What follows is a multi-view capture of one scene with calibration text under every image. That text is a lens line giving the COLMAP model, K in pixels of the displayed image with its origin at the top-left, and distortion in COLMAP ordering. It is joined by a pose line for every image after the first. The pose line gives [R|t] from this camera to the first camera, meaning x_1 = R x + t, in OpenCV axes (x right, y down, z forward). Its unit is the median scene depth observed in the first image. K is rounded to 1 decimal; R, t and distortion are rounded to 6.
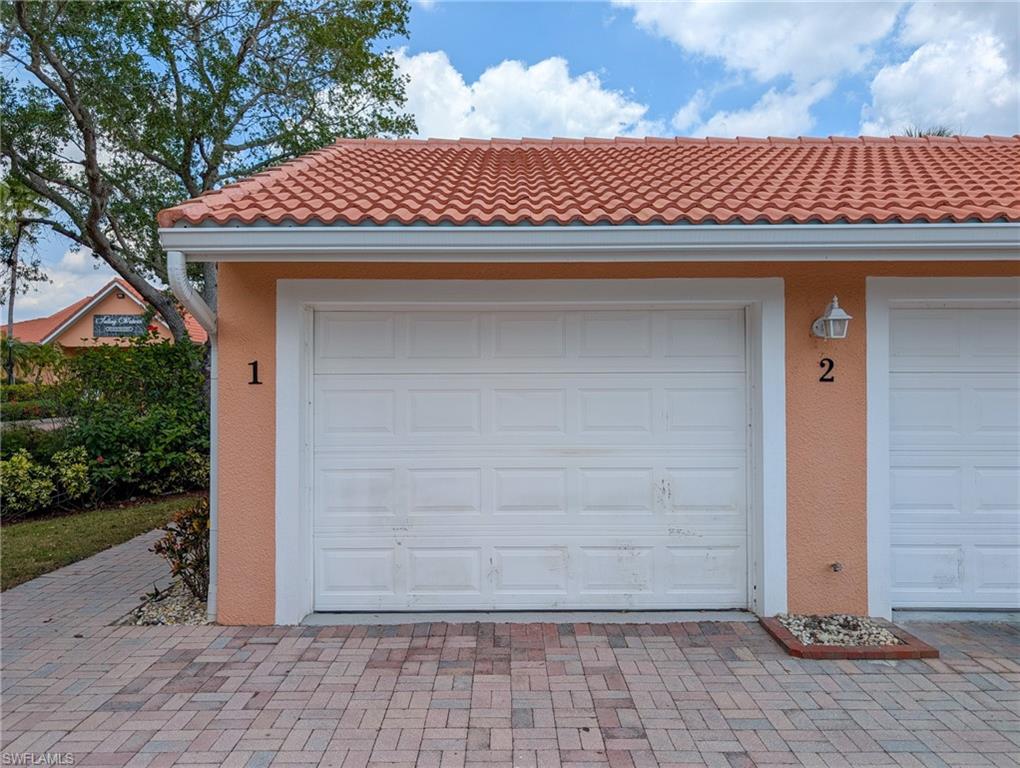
lens RADIAL K [[723.8, 0, 509.5], [0, 723.8, 382.9], [0, 0, 1]] dist [0.003671, 0.000911]
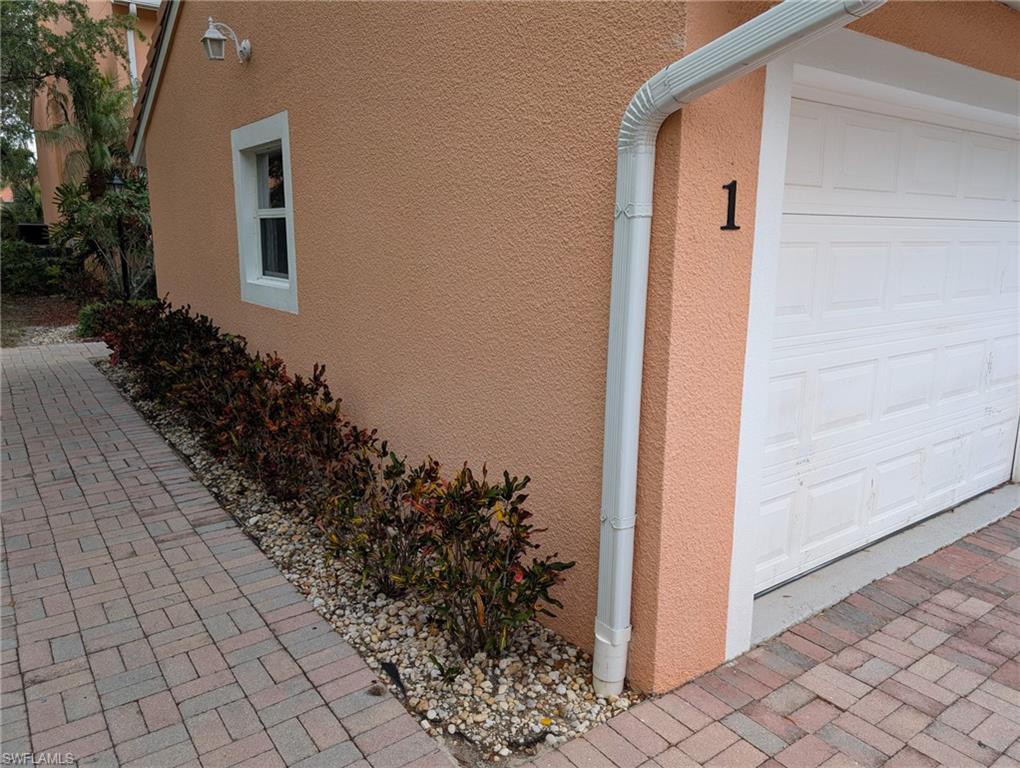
lens RADIAL K [[723.8, 0, 509.5], [0, 723.8, 383.9], [0, 0, 1]] dist [0.003671, 0.000911]
pose [[0.812258, -0.109087, 0.573008, -0.804124], [-0.013860, 0.978470, 0.205924, 0.004776], [-0.583134, -0.175205, 0.793258, 0.720317]]
